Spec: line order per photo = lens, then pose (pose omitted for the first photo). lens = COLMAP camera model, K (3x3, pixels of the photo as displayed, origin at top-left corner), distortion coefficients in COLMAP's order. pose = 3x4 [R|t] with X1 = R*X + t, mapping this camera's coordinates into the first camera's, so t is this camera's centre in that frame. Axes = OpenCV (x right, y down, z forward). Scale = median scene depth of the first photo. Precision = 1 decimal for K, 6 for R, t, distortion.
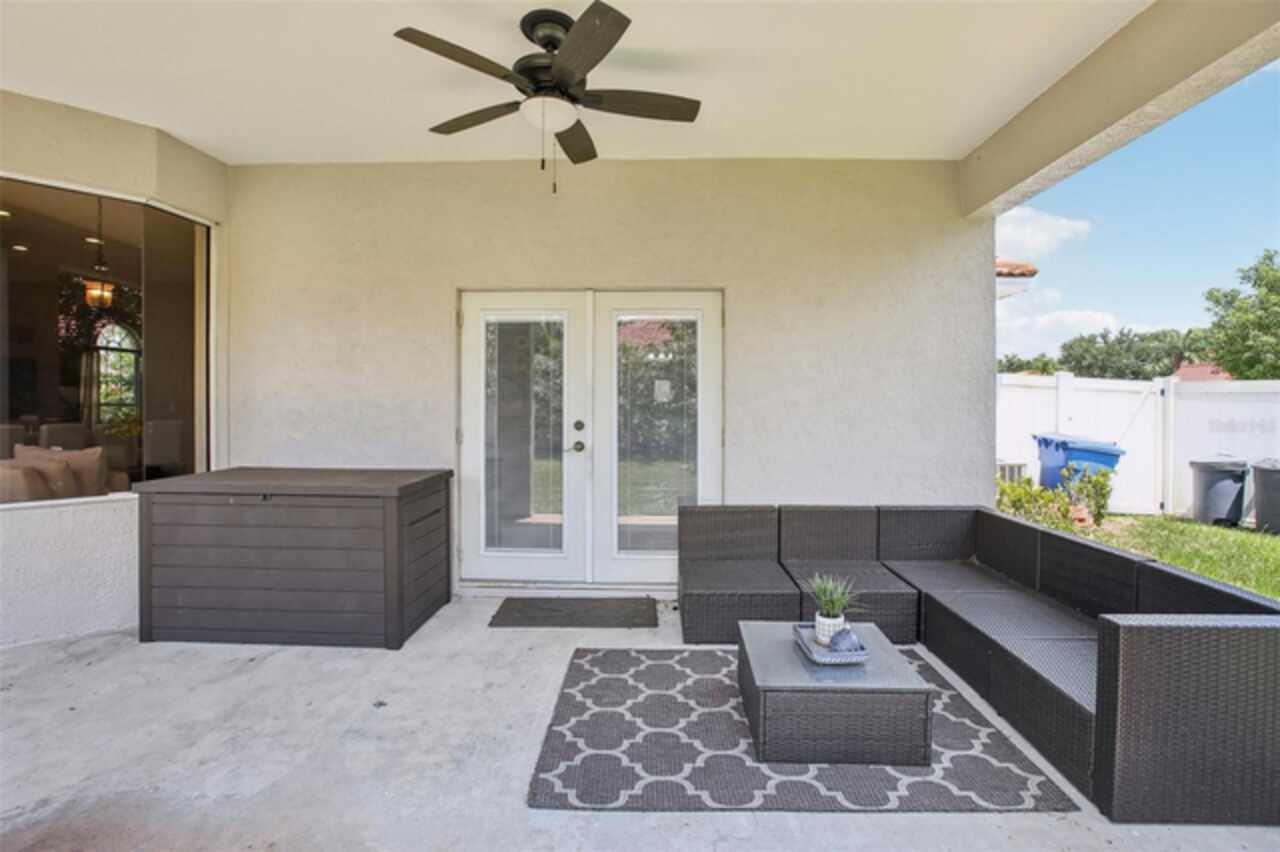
lens RADIAL K [[598.3, 0, 646.4], [0, 598.3, 403.8], [0, 0, 1]] dist [-0.034749, 0.007122]
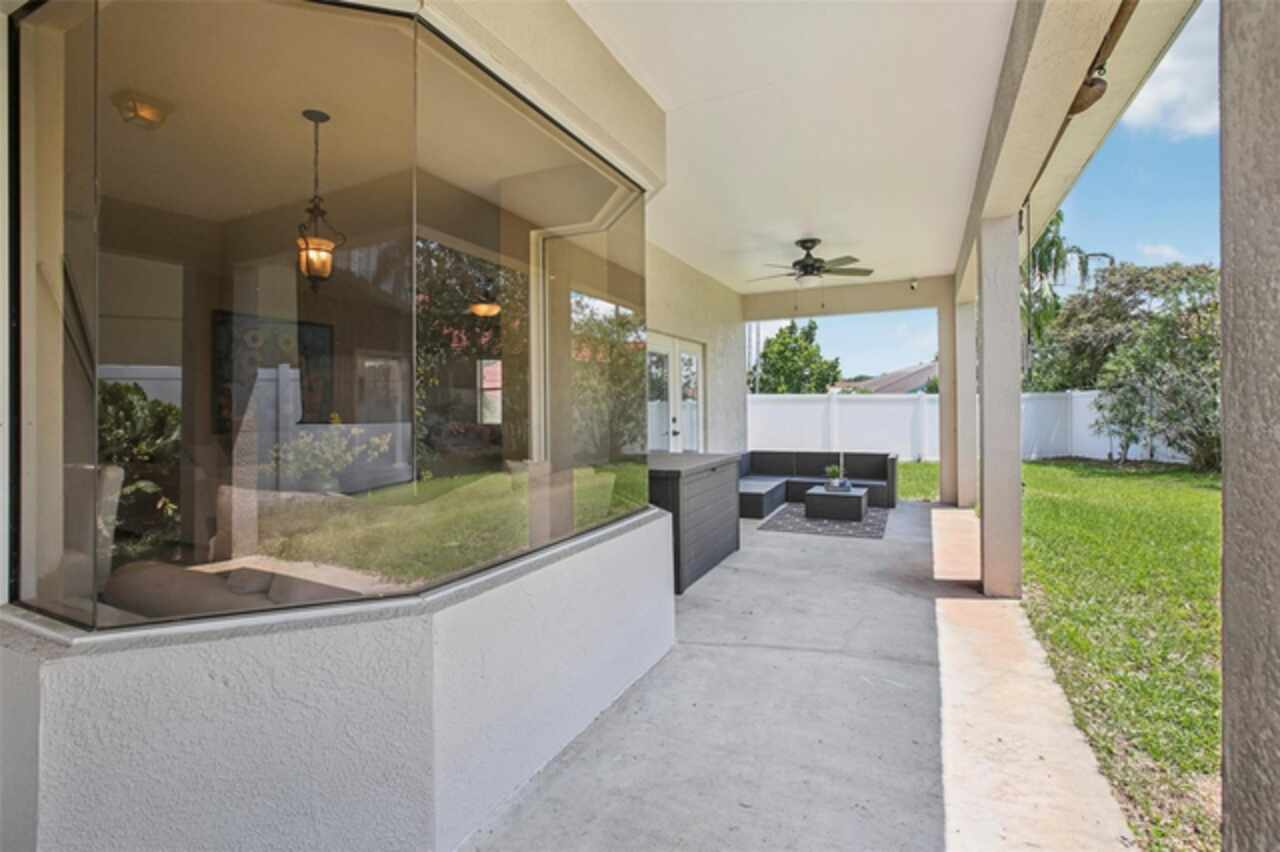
lens RADIAL K [[610.5, 0, 640.4], [0, 610.5, 413.0], [0, 0, 1]] dist [-0.071214, 0.039059]
pose [[0.393158, -0.017303, 0.919308, -2.155780], [0.009585, 0.999846, 0.014720, -0.010146], [-0.919421, 0.003024, 0.393263, 0.564487]]
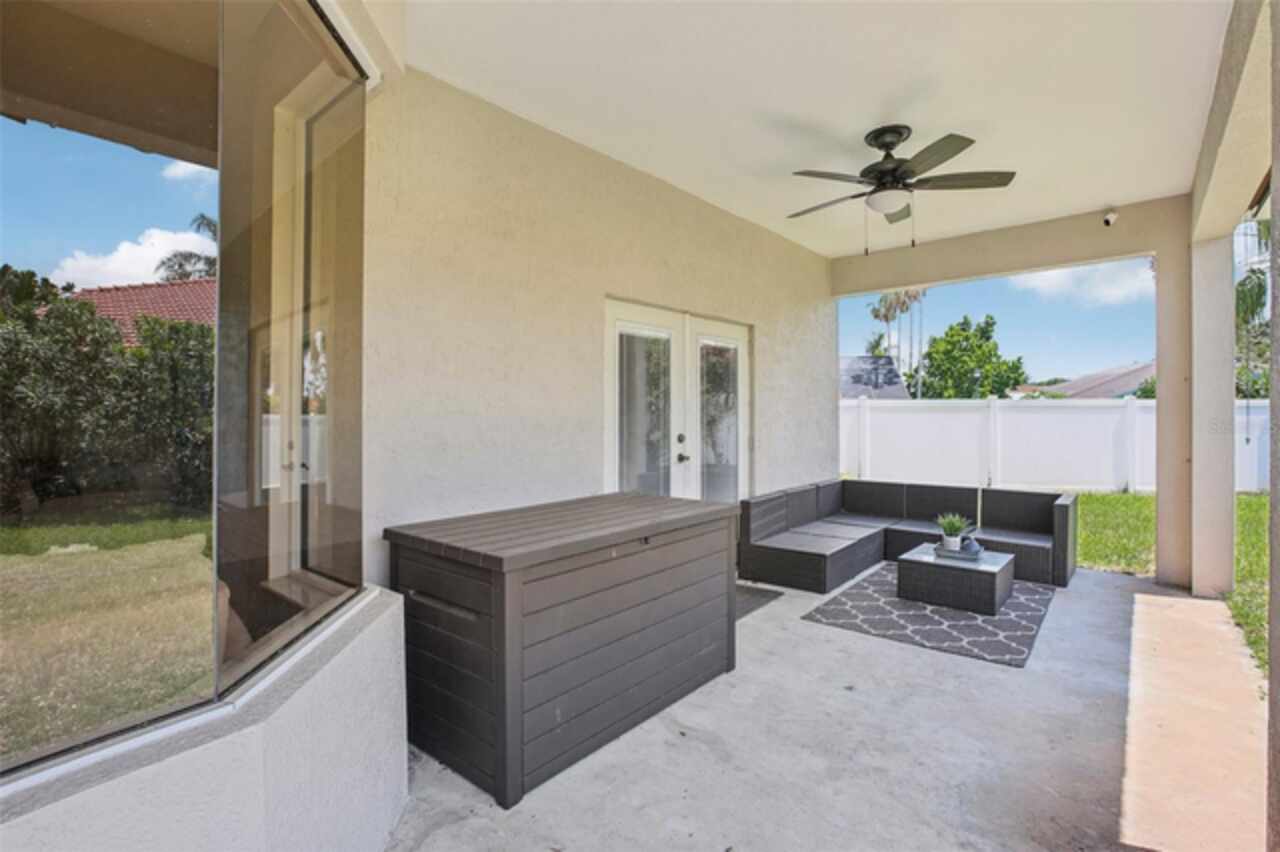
lens RADIAL K [[605.7, 0, 643.4], [0, 605.7, 425.1], [0, 0, 1]] dist [-0.017821, 0.000341]
pose [[0.610158, -0.022105, 0.791972, -1.311467], [0.004881, 0.999697, 0.024142, -0.018360], [-0.792265, -0.010865, 0.610080, 0.506976]]
